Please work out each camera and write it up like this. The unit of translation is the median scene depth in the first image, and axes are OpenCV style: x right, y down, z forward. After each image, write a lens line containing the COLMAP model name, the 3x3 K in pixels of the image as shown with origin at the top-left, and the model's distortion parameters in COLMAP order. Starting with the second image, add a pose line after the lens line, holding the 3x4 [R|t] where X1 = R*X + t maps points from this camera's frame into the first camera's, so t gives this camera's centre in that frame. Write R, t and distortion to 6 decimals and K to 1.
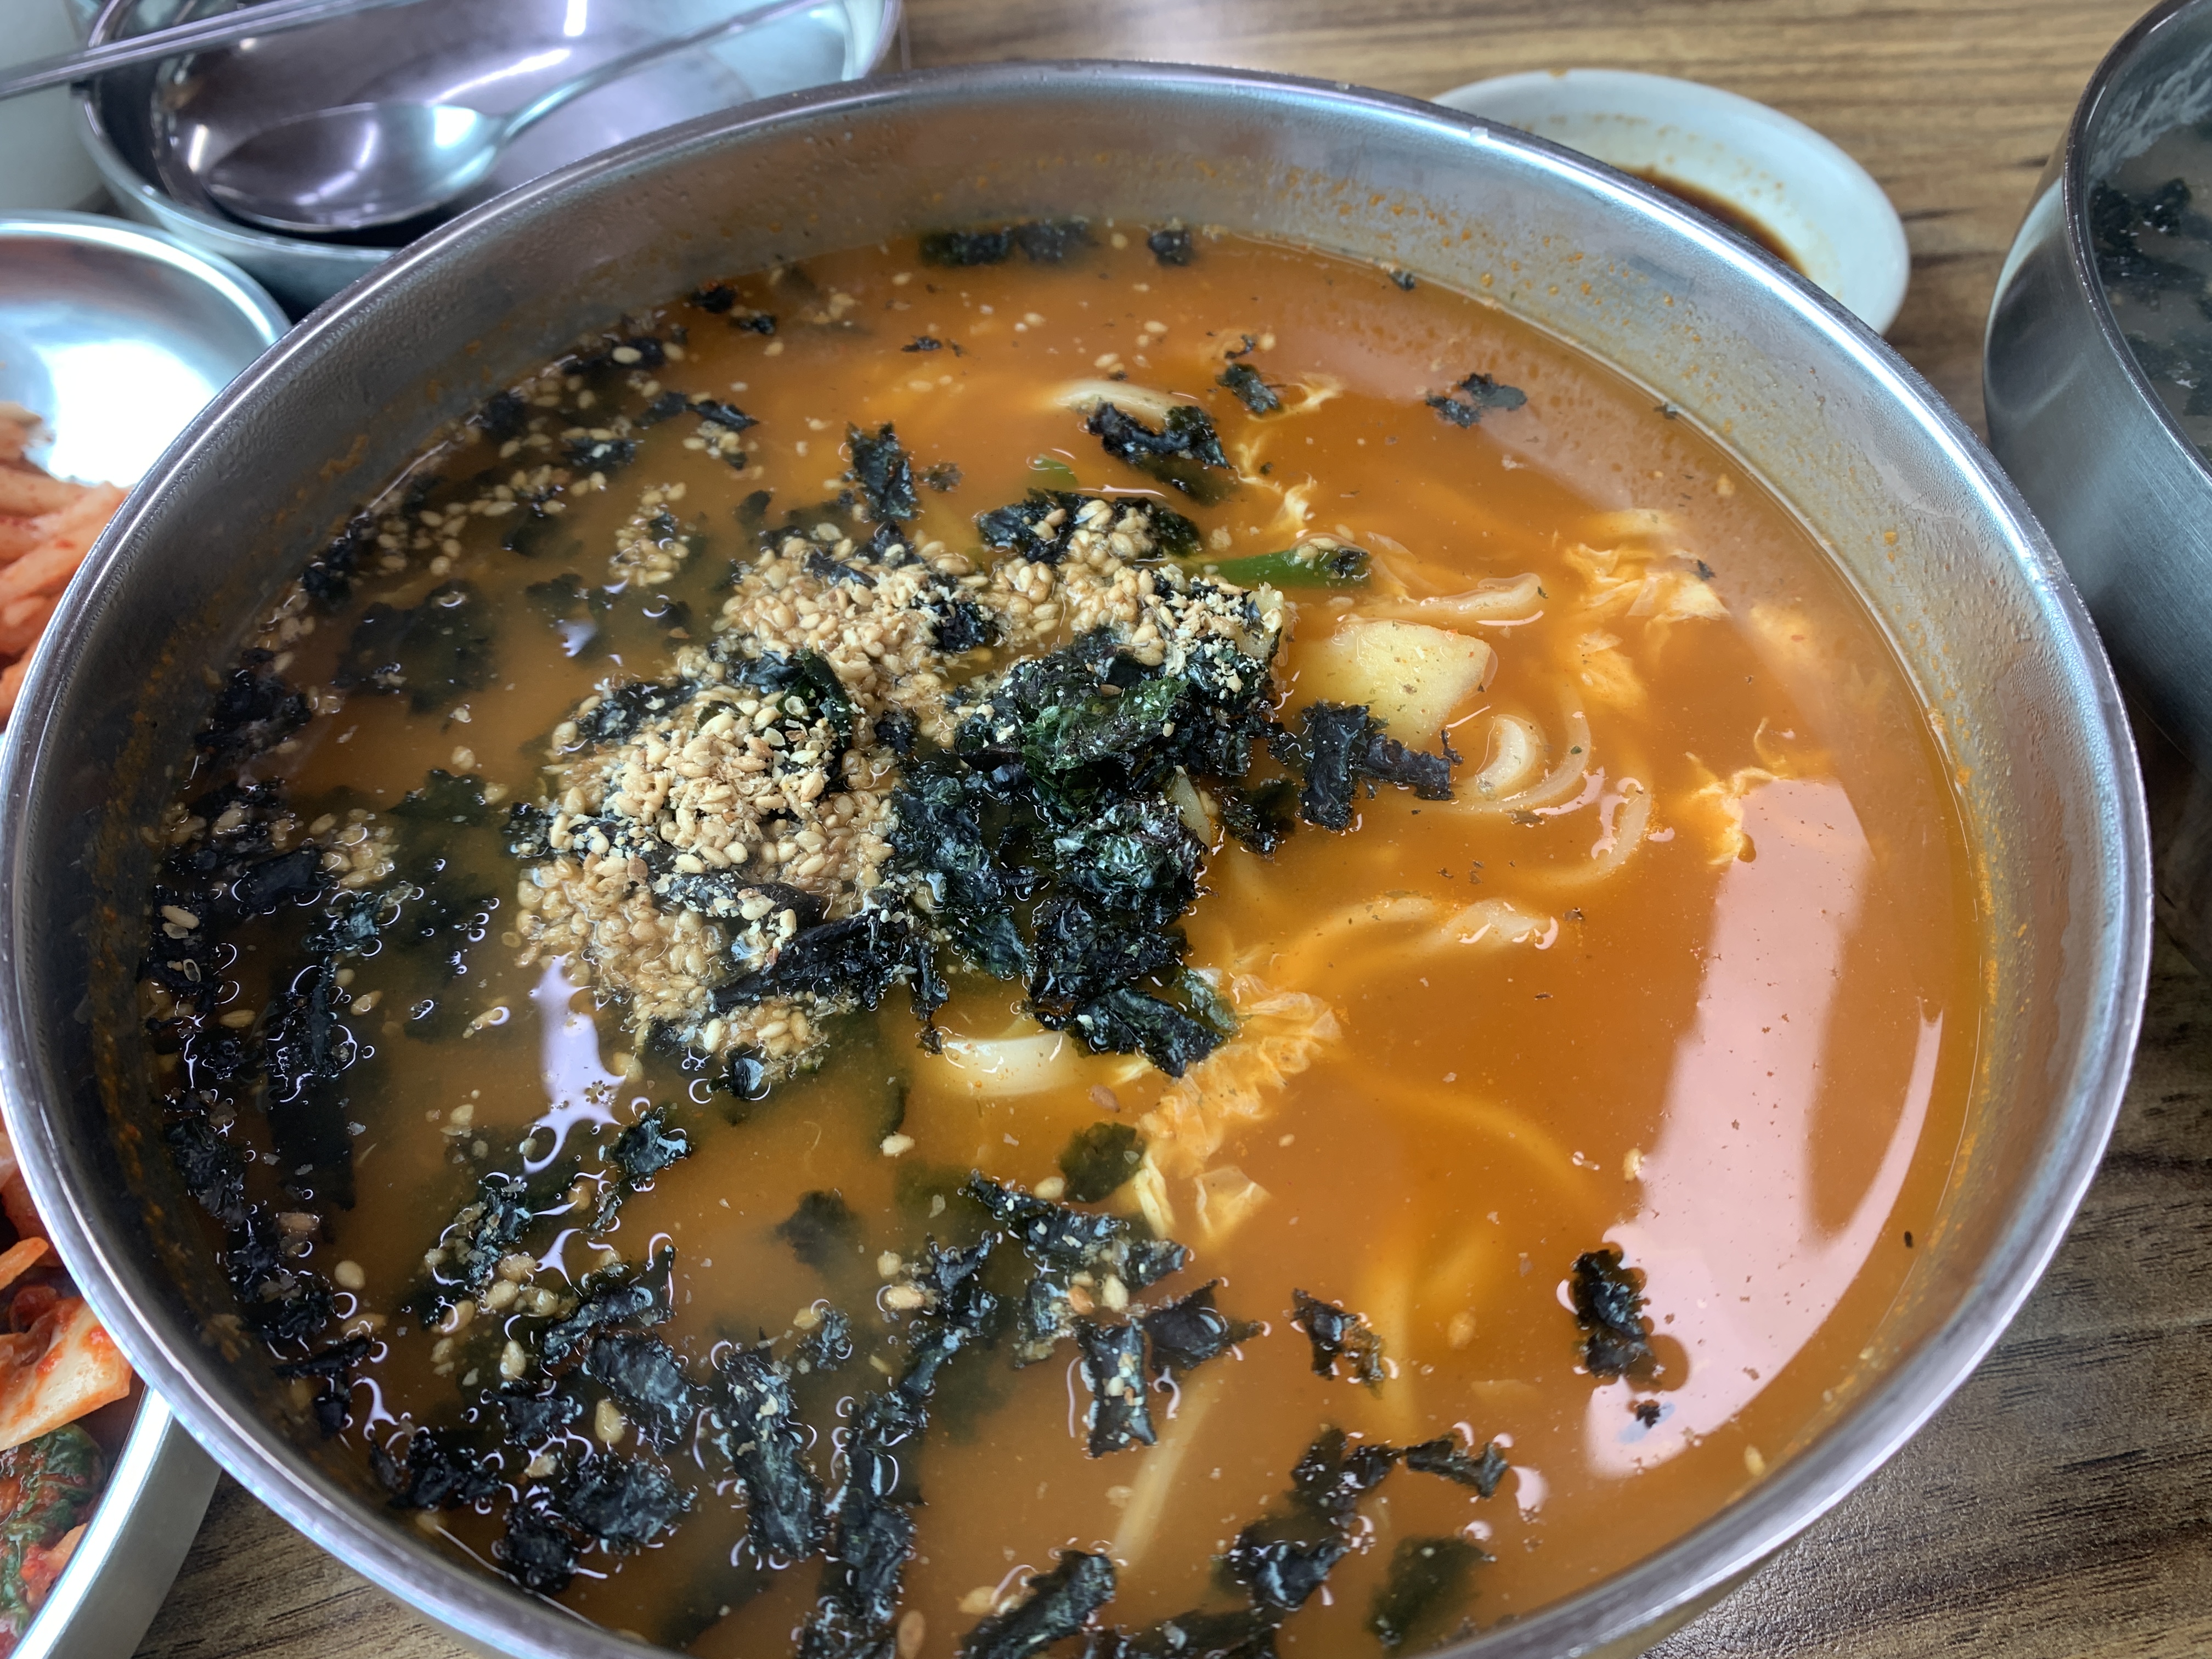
lens RADIAL K [[1352.7, 0, 1106.0], [0, 1352.7, 829.5], [0, 0, 1]] dist [0.037489, -0.000143]
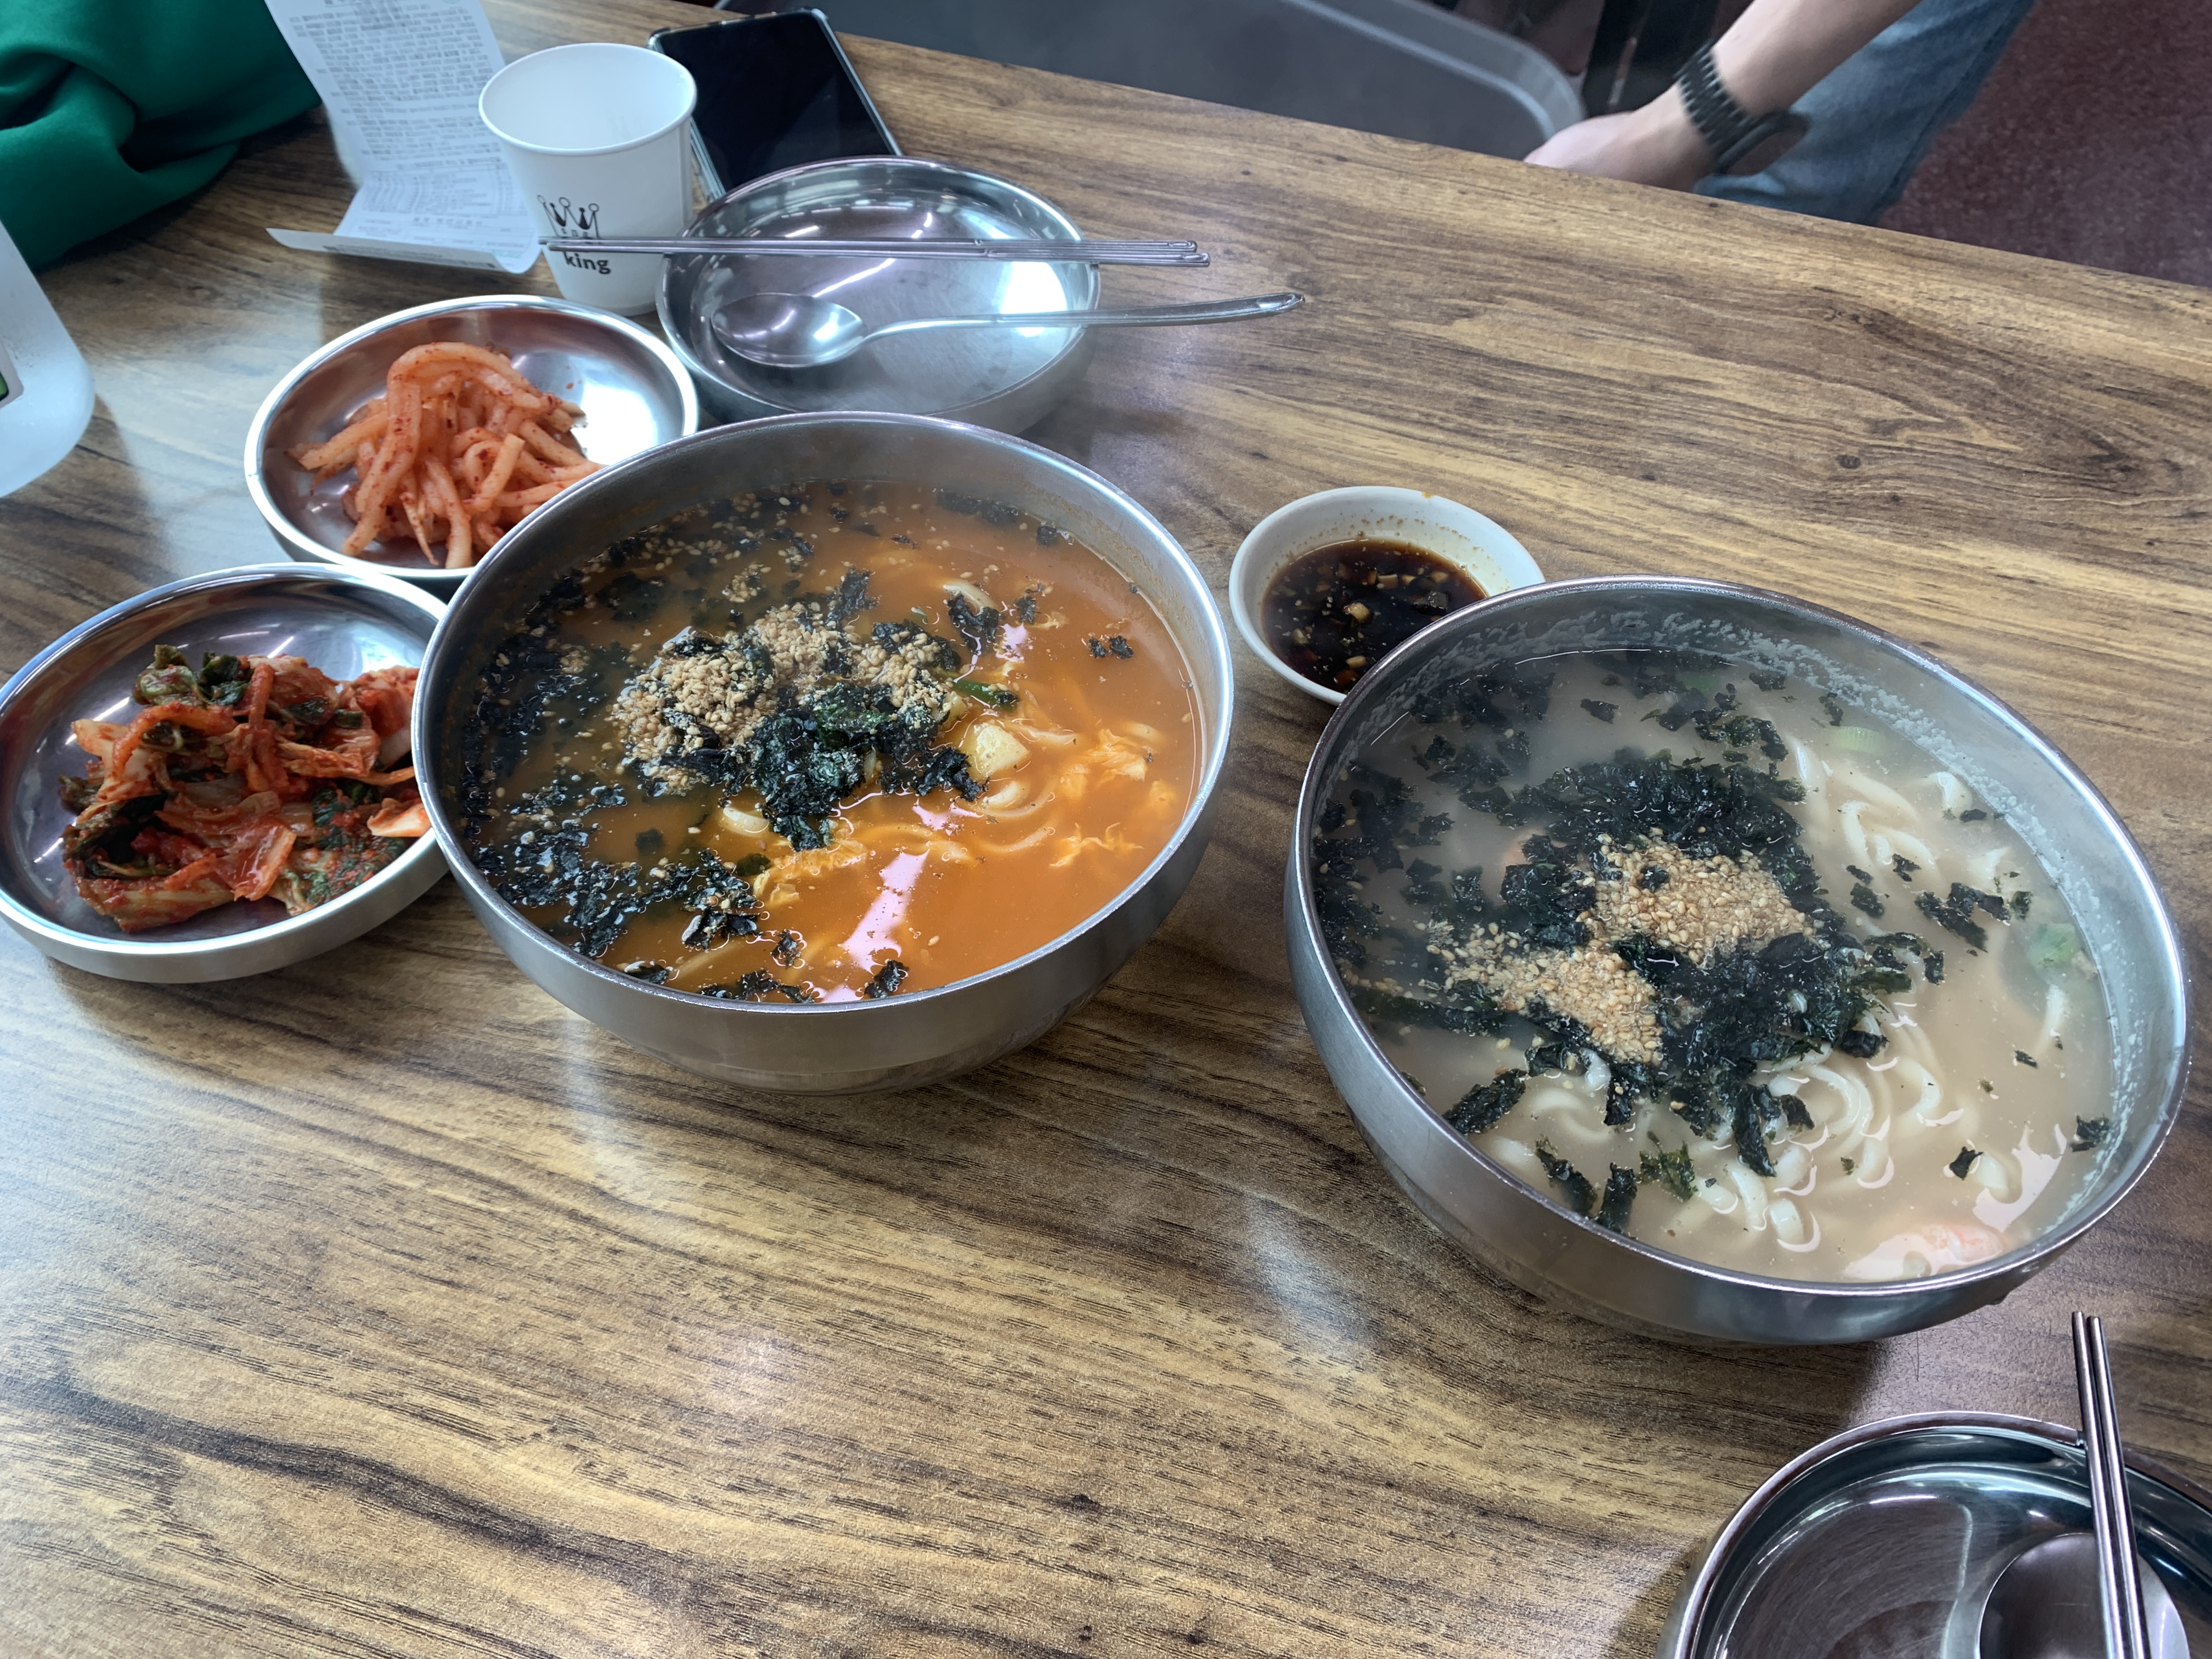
lens RADIAL K [[1352.7, 0, 1106.0], [0, 1352.7, 829.5], [0, 0, 1]] dist [0.037489, -0.000143]
pose [[0.894720, 0.370003, -0.250149, 1.019997], [-0.387184, 0.921753, -0.021467, -0.018778], [0.222633, 0.116060, 0.967969, -1.129428]]
